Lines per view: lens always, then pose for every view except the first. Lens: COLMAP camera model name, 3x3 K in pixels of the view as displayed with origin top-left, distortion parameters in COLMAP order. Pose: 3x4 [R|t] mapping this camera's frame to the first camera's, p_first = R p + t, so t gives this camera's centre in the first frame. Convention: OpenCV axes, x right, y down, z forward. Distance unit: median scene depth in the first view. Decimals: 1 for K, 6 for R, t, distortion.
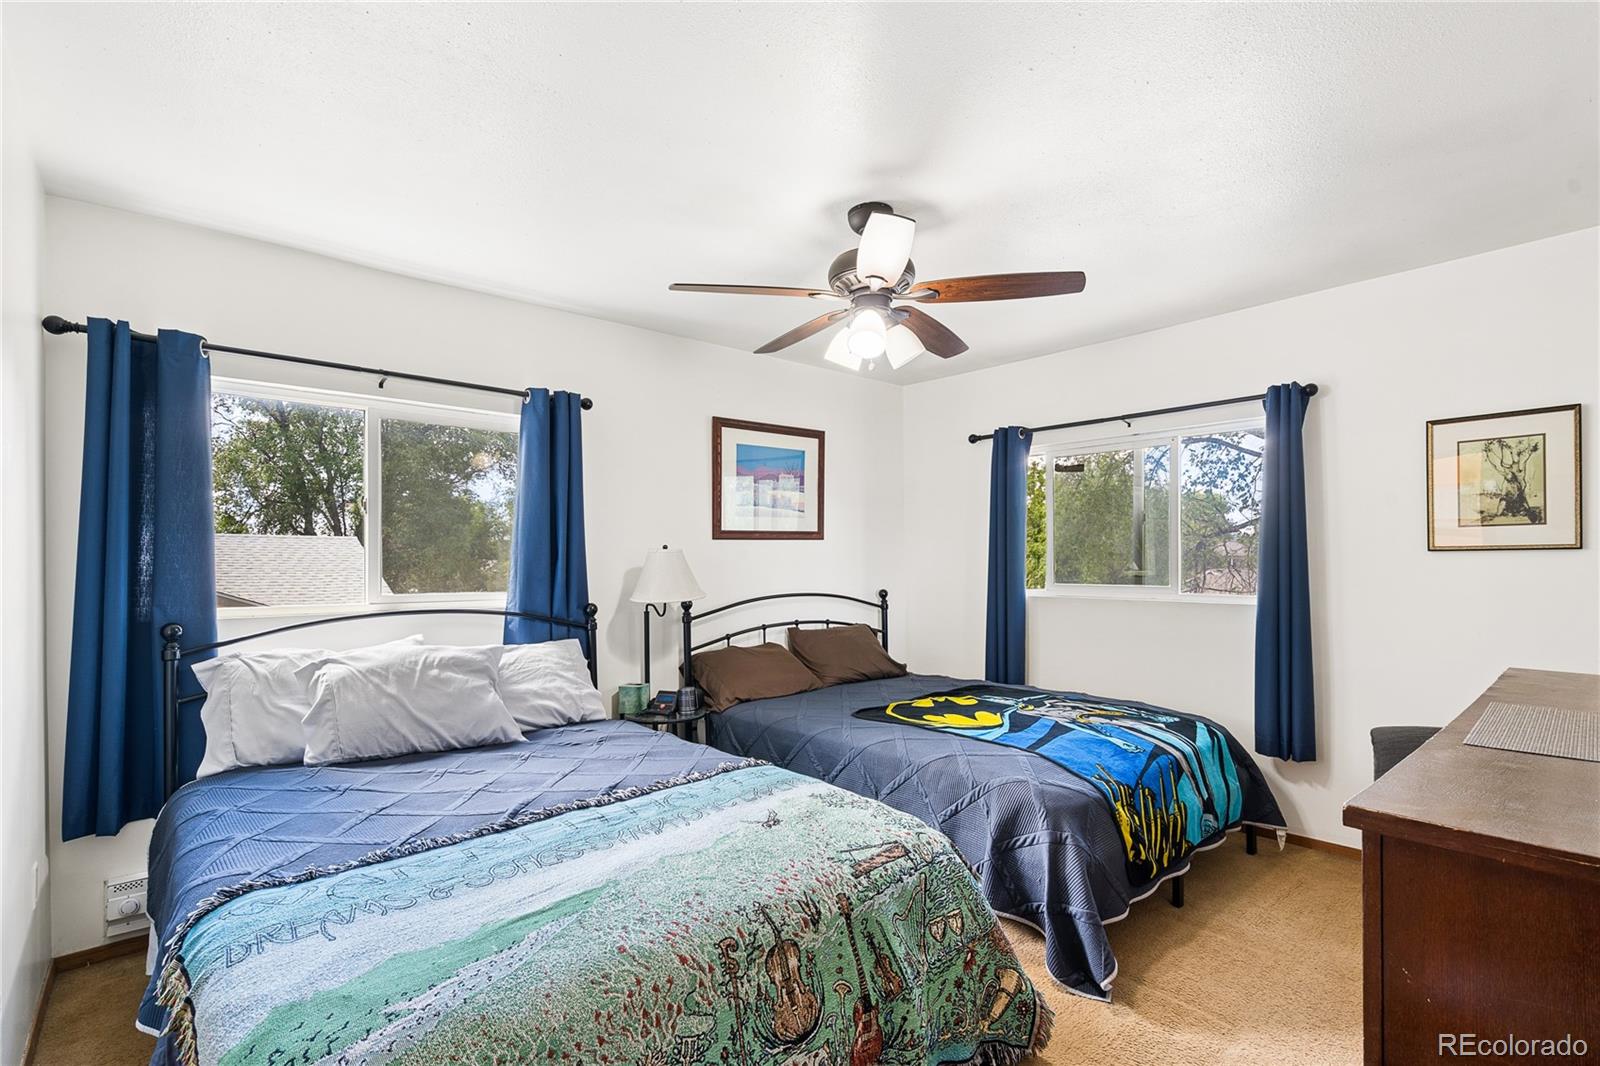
lens RADIAL K [[740.0, 0, 833.6], [0, 740.0, 561.2], [0, 0, 1]] dist [-0.004369, 0.002701]
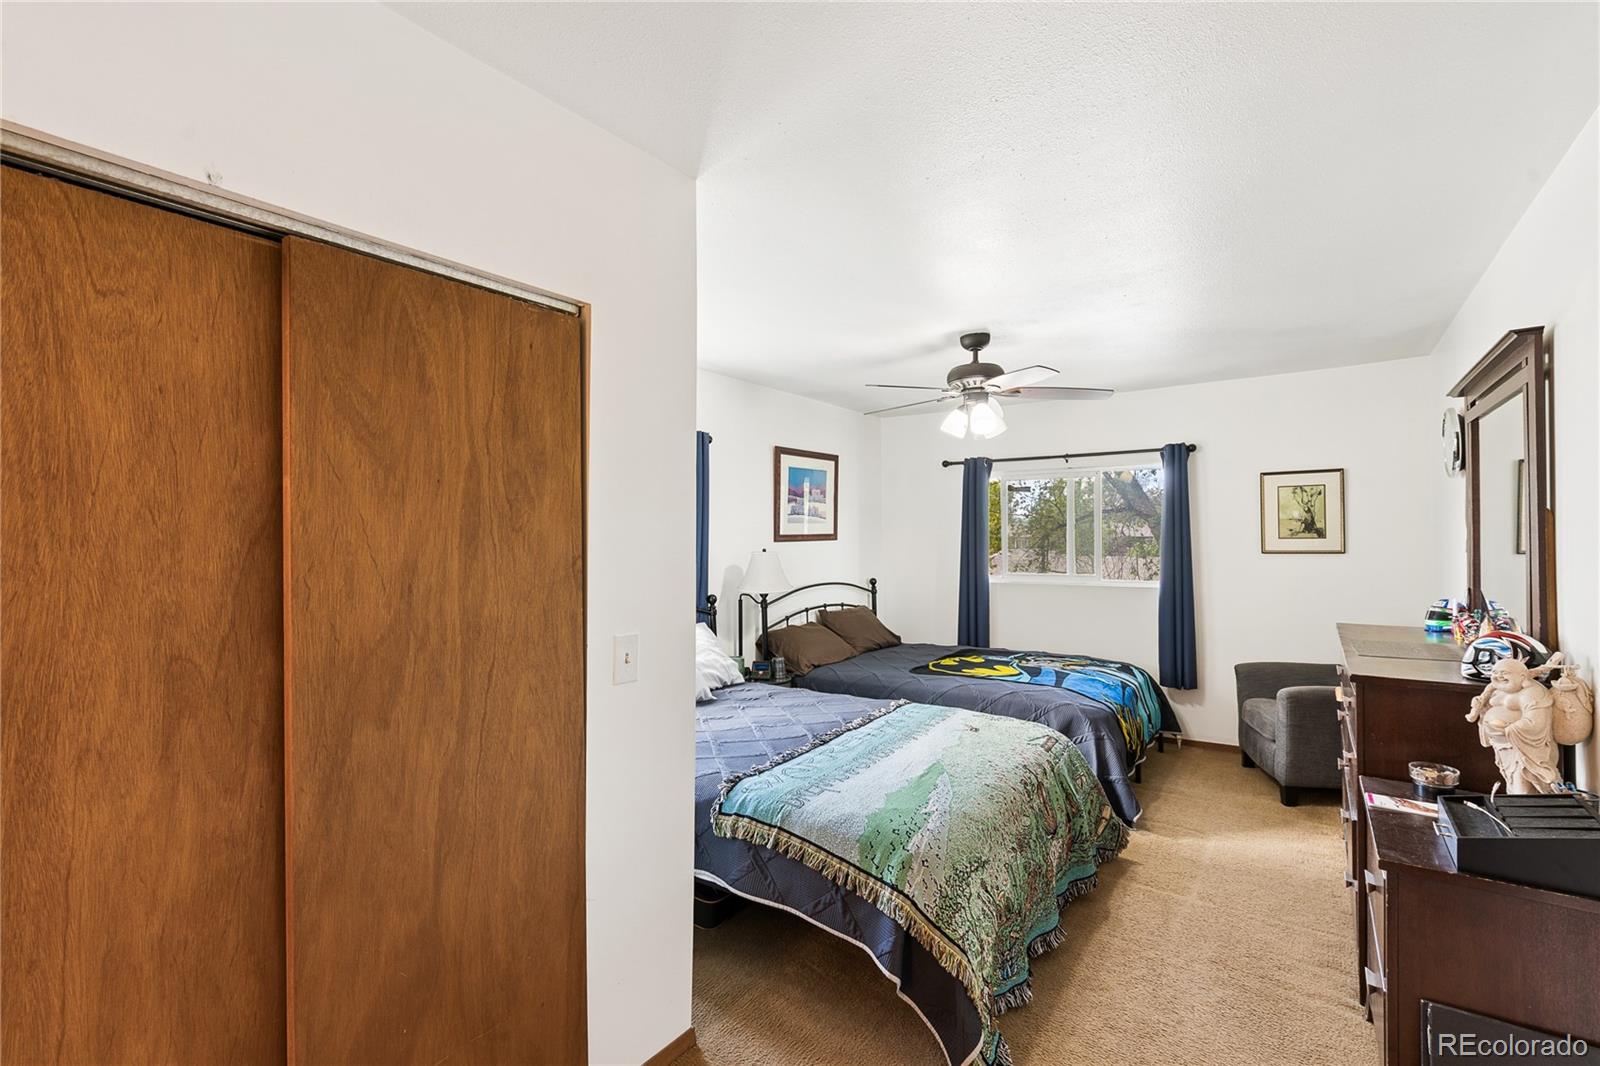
lens RADIAL K [[740.0, 0, 797.9], [0, 740.0, 529.6], [0, 0, 1]] dist [-0.004369, 0.002701]
pose [[0.972754, 0.003150, 0.231818, -0.508318], [-0.000043, 0.999910, -0.013405, -0.040517], [-0.231839, 0.013029, 0.972667, -0.305523]]
